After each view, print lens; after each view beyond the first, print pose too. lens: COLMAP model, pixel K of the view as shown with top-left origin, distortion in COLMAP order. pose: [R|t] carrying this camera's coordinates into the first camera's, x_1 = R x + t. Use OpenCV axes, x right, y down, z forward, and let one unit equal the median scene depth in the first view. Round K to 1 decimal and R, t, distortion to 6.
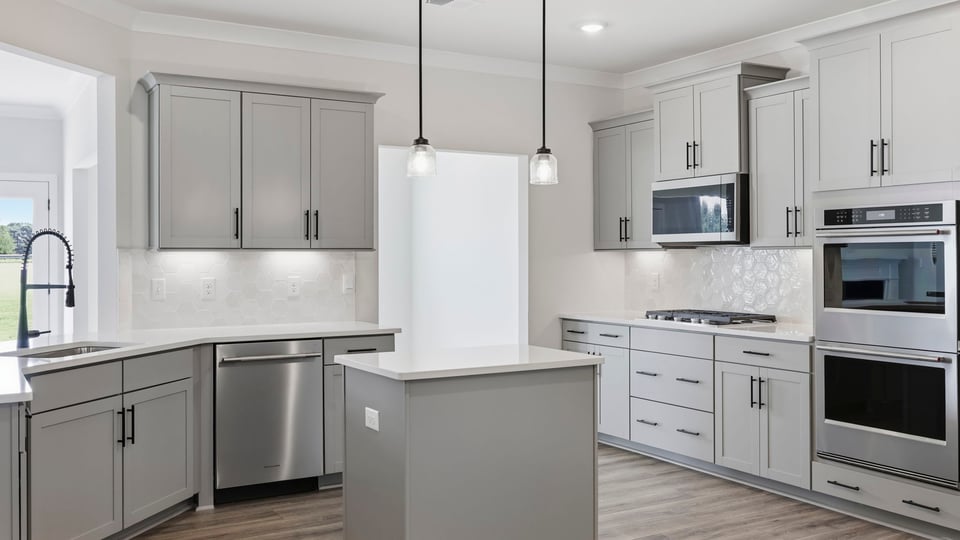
lens RADIAL K [[877.0, 0, 468.3], [0, 877.0, 259.0], [0, 0, 1]] dist [-0.020933, 0.007919]
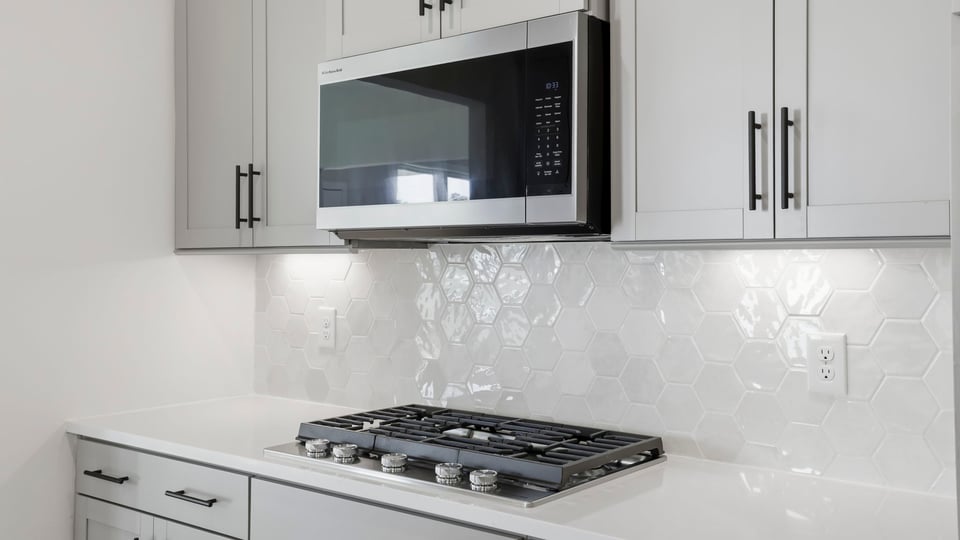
lens RADIAL K [[877.0, 0, 468.3], [0, 877.0, 259.0], [0, 0, 1]] dist [-0.020933, 0.007919]
pose [[0.933441, 0.008707, 0.358625, 0.136313], [-0.005774, 0.999941, -0.009249, -0.003551], [-0.358684, 0.006562, 0.933436, 0.632183]]
